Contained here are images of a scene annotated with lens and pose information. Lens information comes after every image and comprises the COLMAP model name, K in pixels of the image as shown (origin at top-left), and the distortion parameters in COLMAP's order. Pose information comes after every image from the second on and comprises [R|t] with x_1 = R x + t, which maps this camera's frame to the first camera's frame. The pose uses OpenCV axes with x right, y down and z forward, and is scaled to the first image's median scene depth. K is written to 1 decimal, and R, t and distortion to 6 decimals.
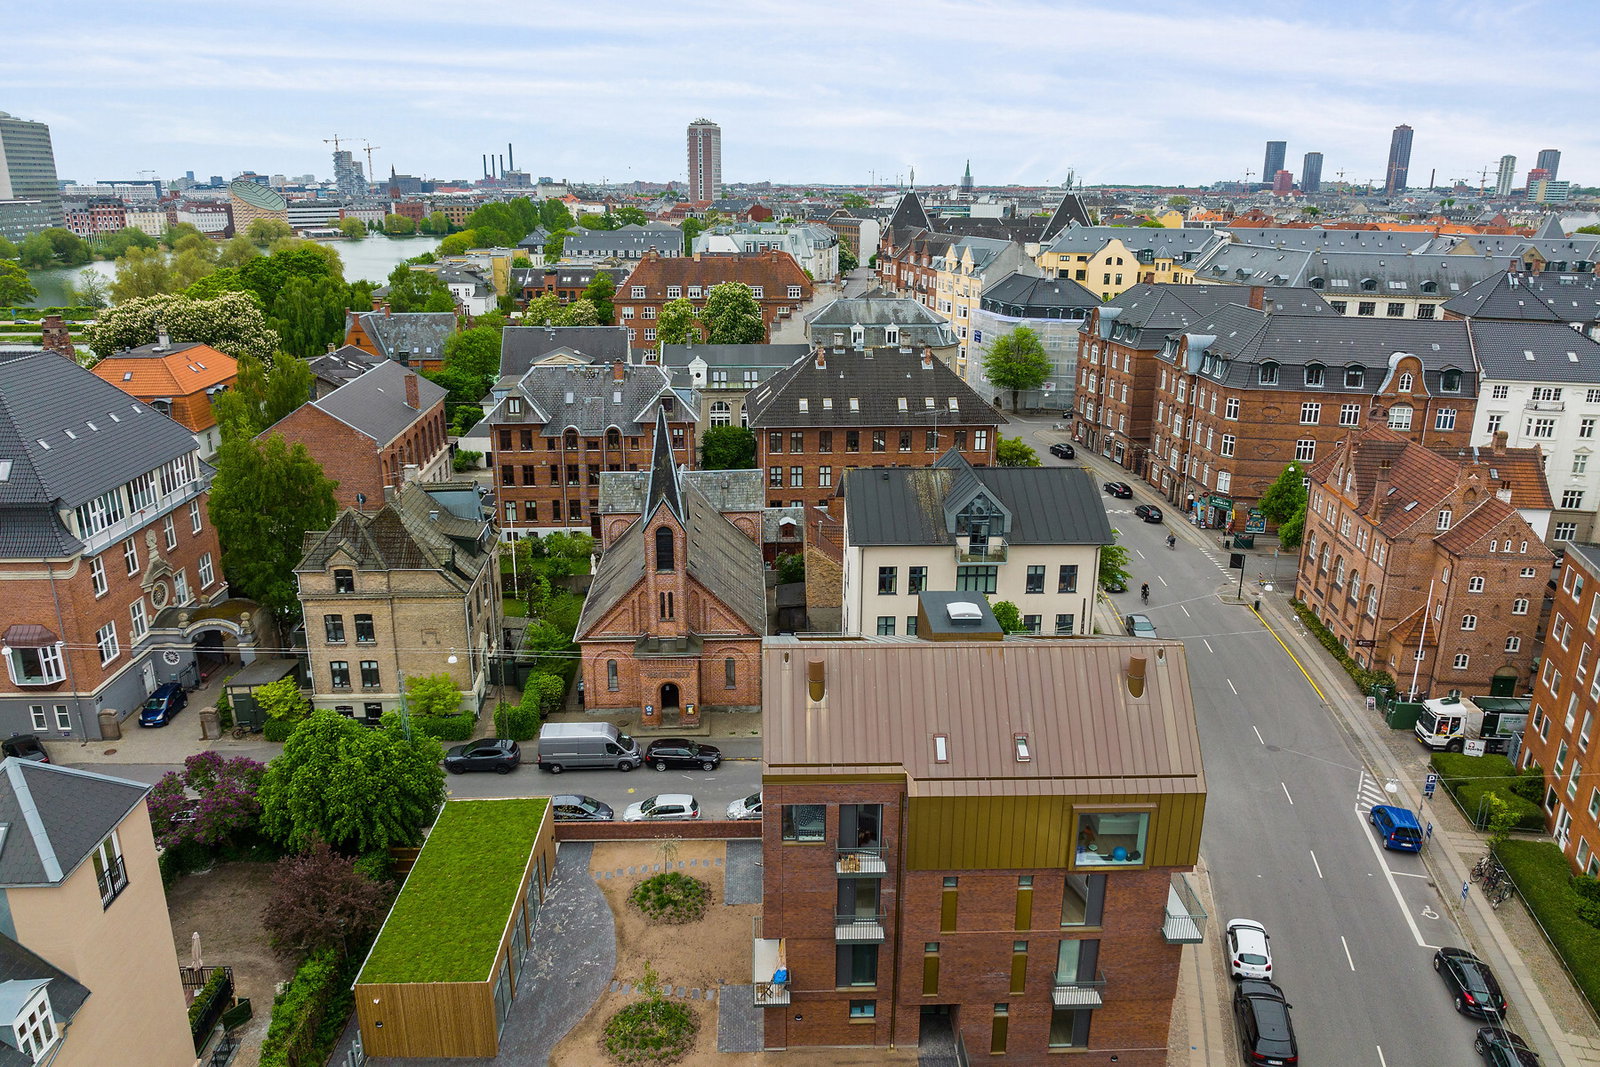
lens RADIAL K [[1134.3, 0, 800.0], [0, 1134.3, 533.5], [0, 0, 1]] dist [-0.035707, -0.008012]
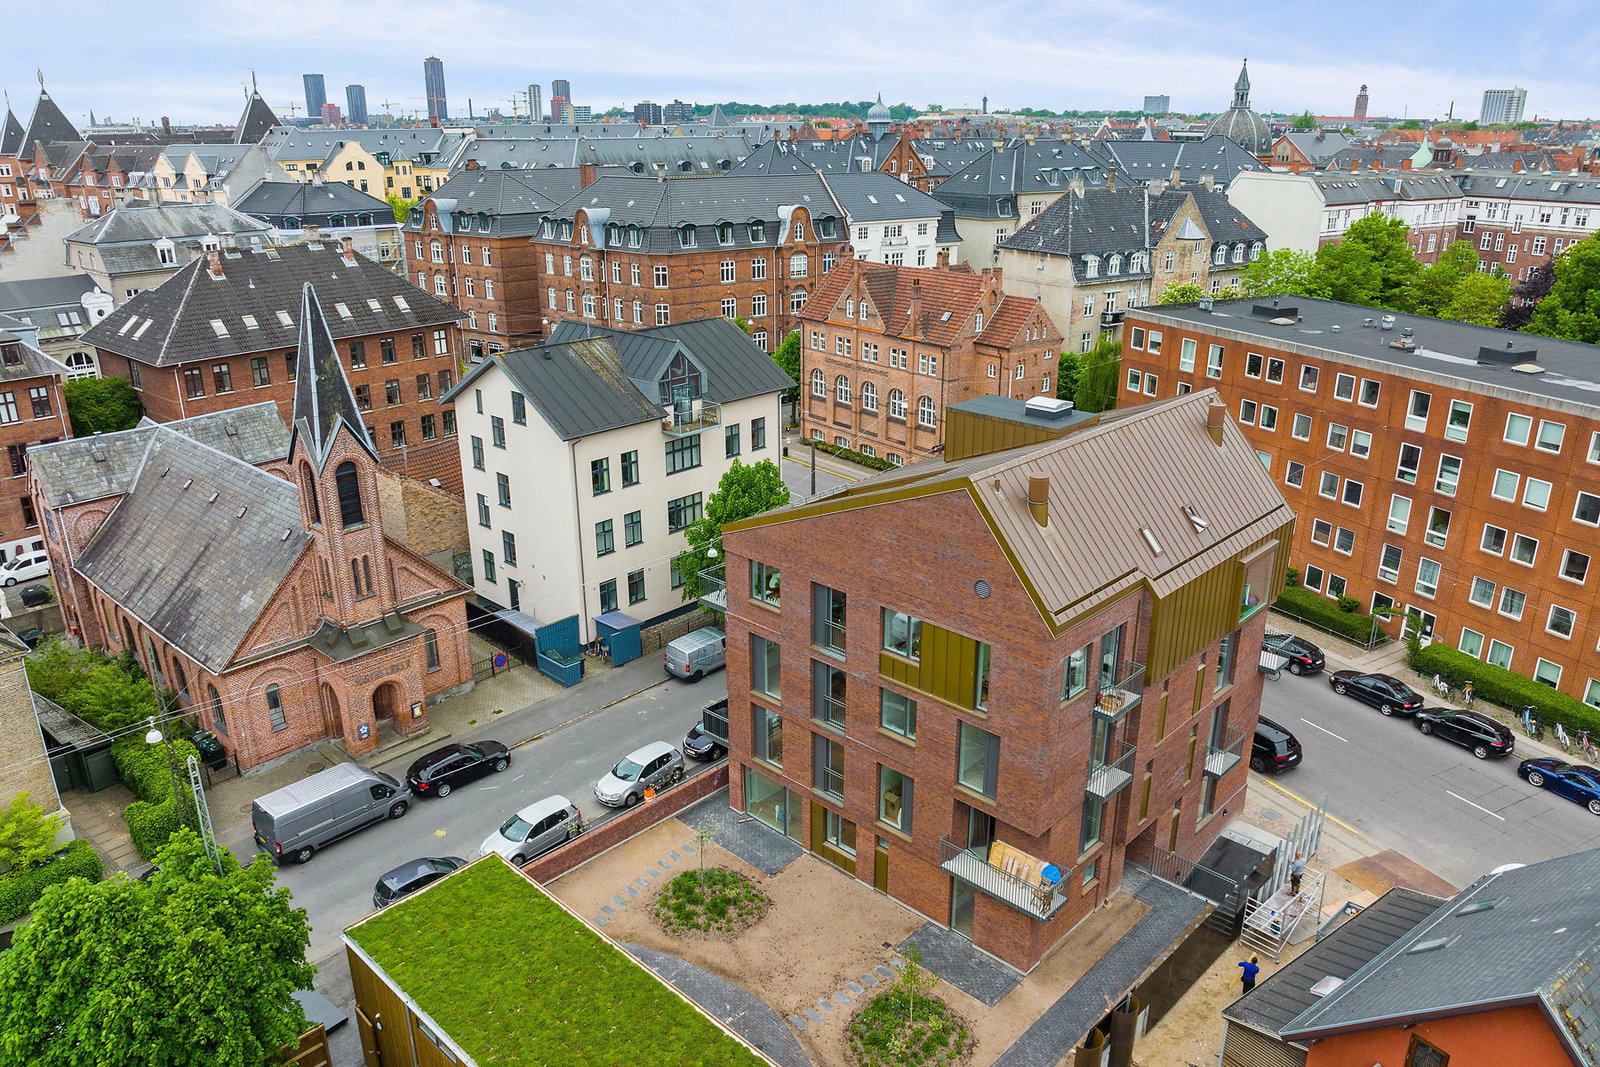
lens RADIAL K [[1144.5, 0, 800.0], [0, 1144.5, 533.5], [0, 0, 1]] dist [-0.032339, 0.001233]
pose [[0.716177, -0.246853, 0.652805, -0.243243], [0.216074, 0.967827, 0.128926, 0.004188], [-0.663629, 0.048720, 0.746474, 0.194897]]
